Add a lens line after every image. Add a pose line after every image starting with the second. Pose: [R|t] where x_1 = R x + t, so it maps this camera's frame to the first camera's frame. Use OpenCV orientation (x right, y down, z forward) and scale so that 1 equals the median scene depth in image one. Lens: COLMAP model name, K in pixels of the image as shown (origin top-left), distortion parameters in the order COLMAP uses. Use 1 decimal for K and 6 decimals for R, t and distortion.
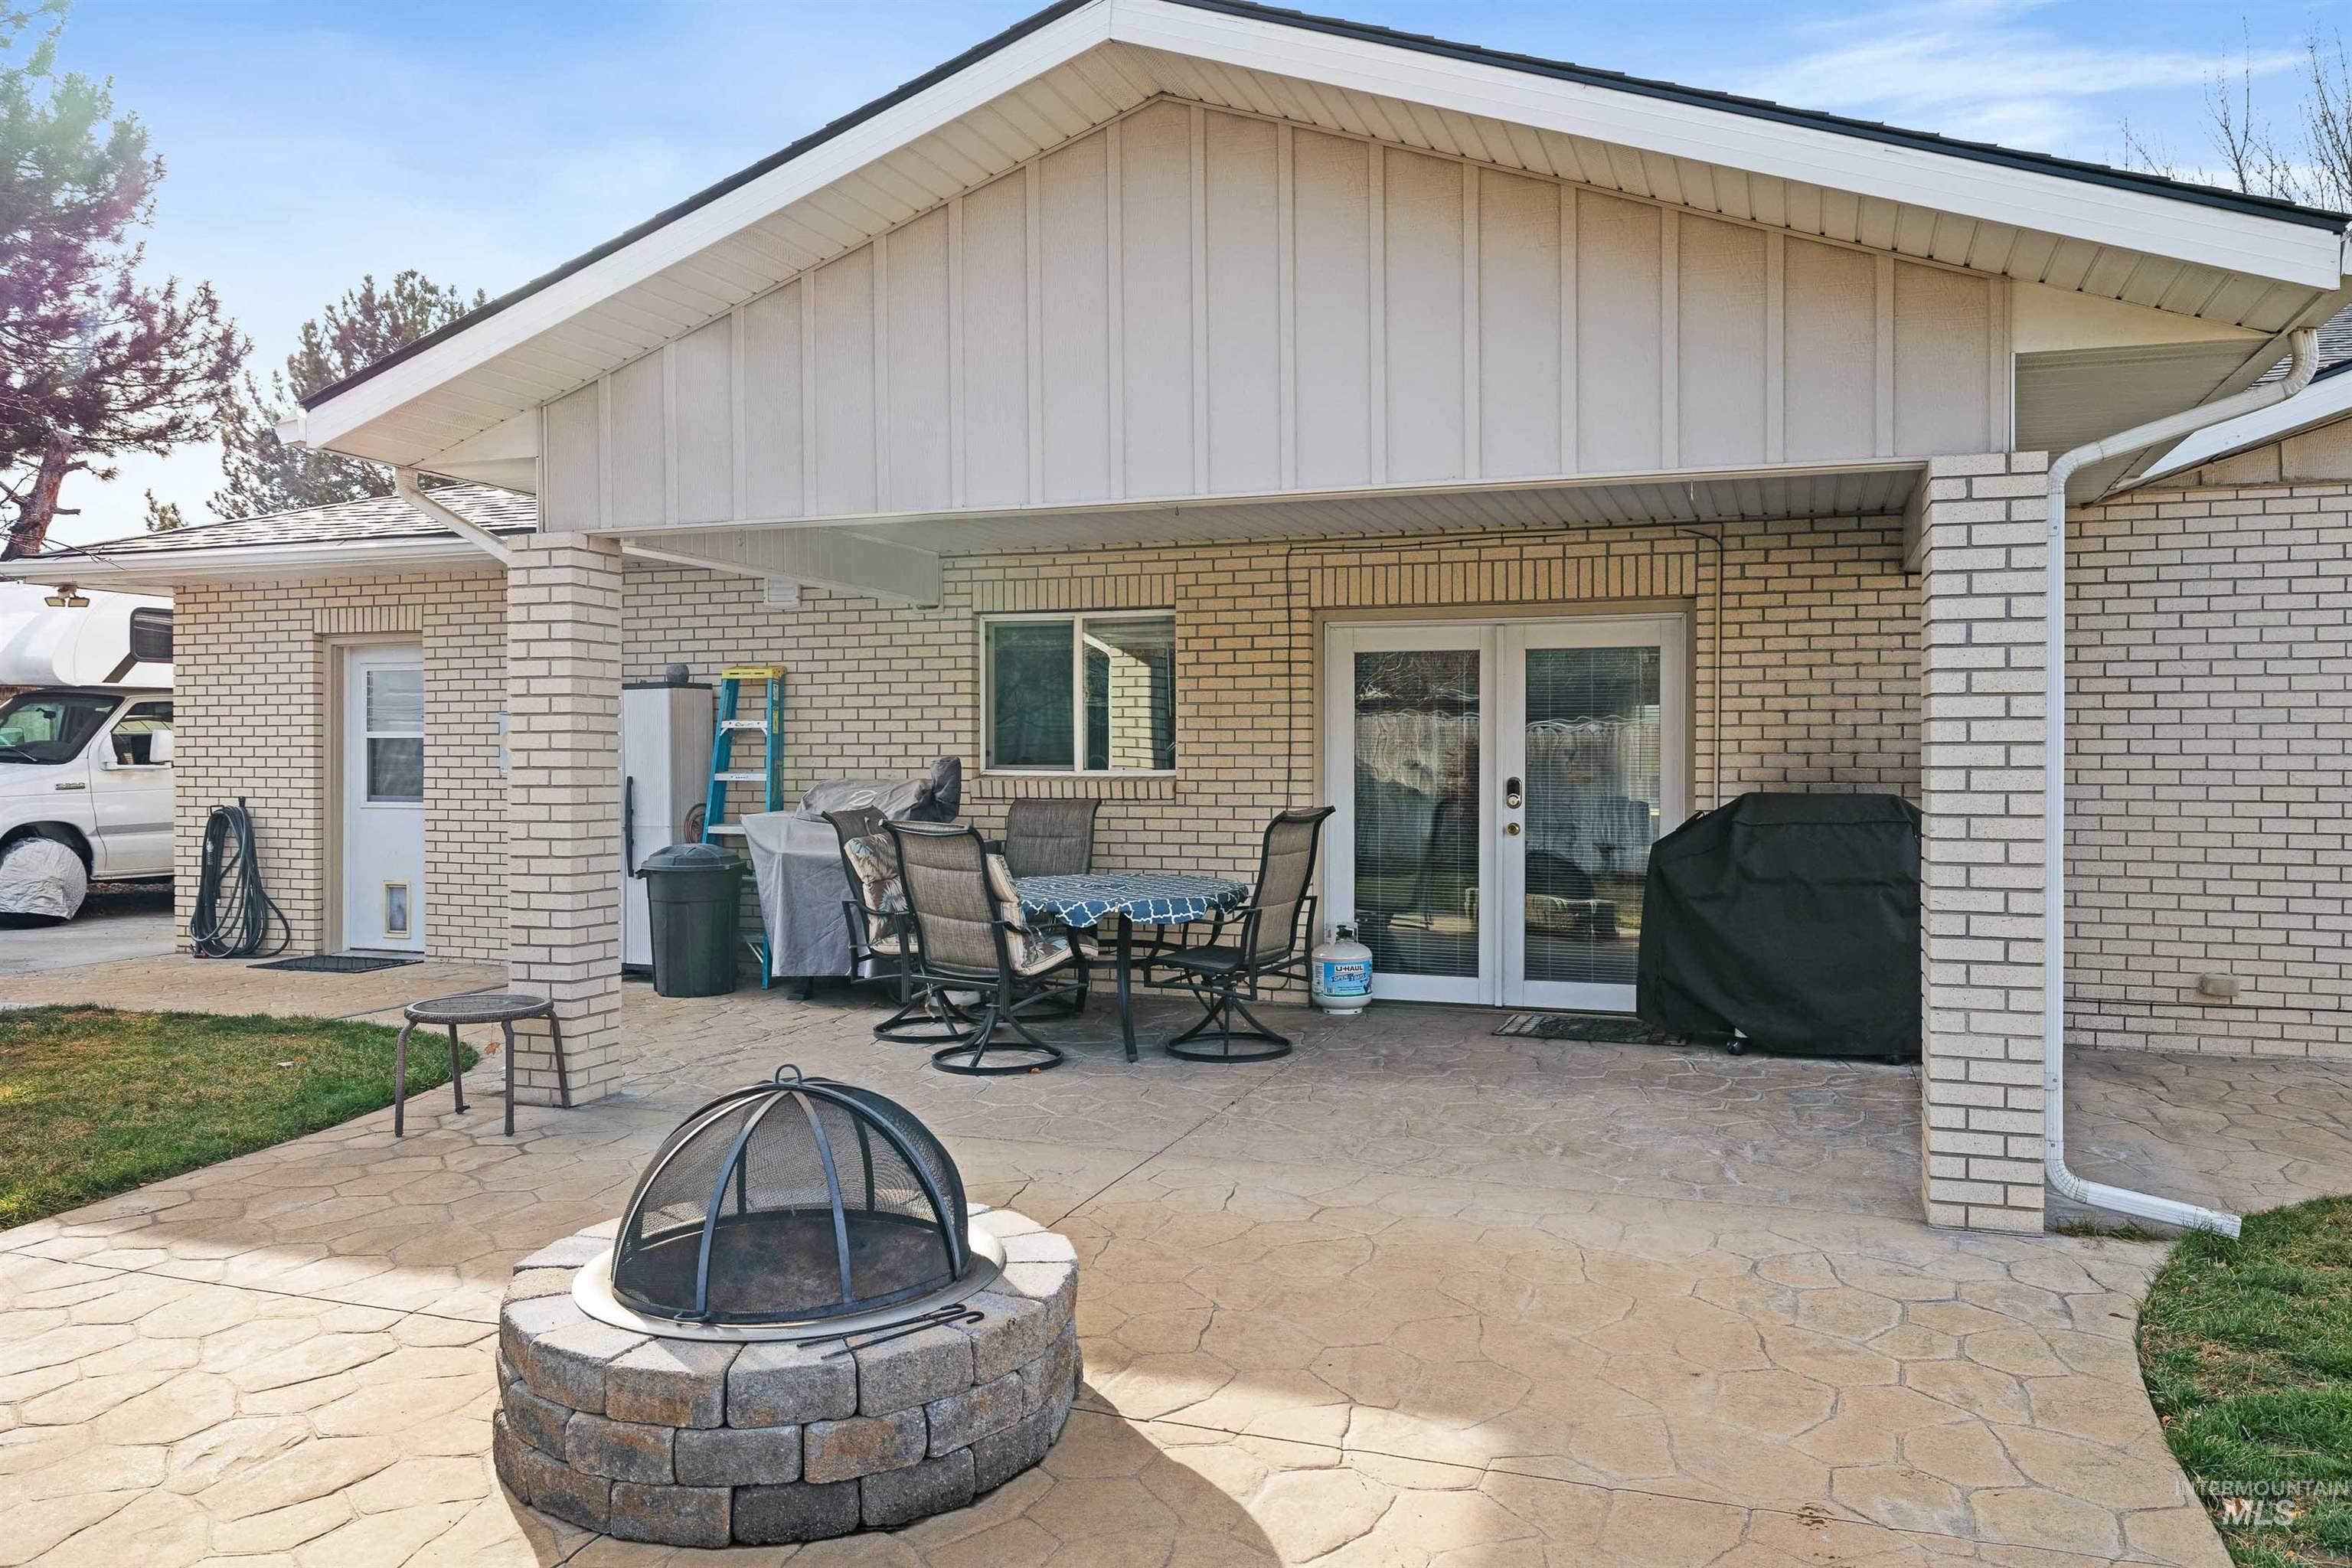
lens RADIAL K [[1699.3, 0, 1176.6], [0, 1699.3, 775.1], [0, 0, 1]] dist [0.000424, 0.002896]
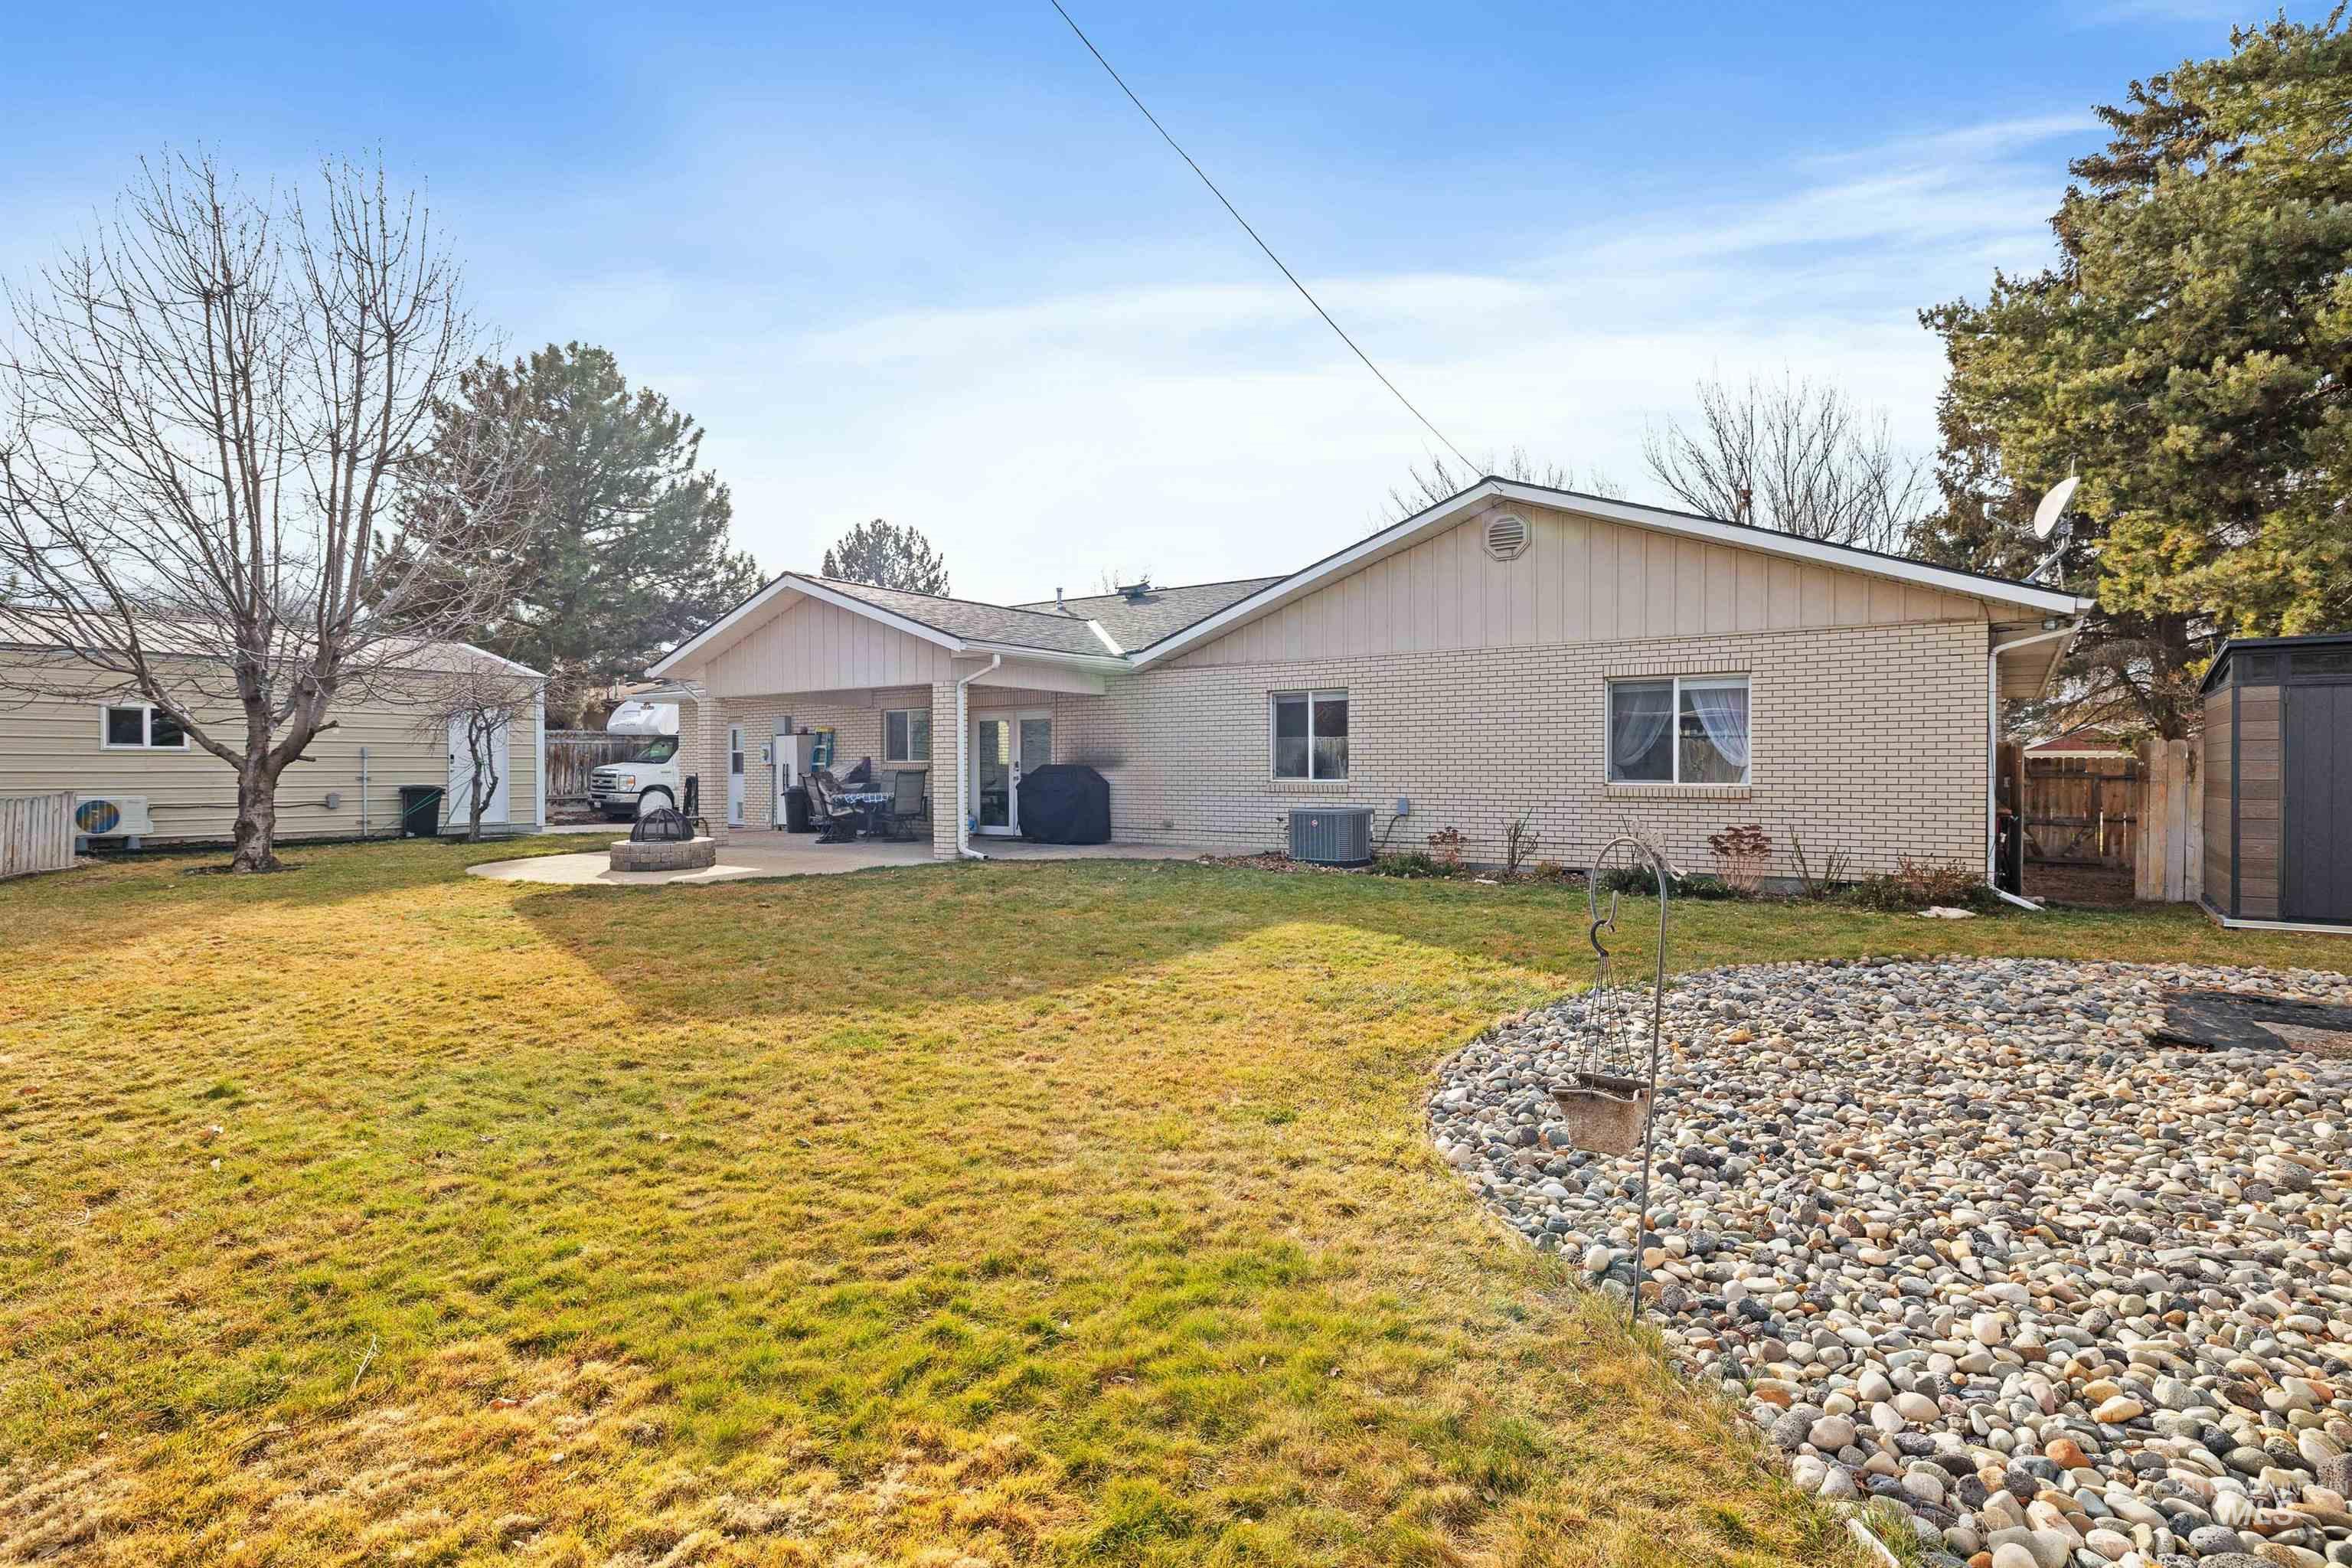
lens RADIAL K [[1181.3, 0, 1170.3], [0, 1181.3, 780.2], [0, 0, 1]] dist [-0.004979, 0.001019]
pose [[0.964127, -0.001360, -0.265438, 0.618623], [0.001122, 0.999999, -0.001048, 0.022560], [0.265439, 0.000712, 0.964127, -0.597855]]
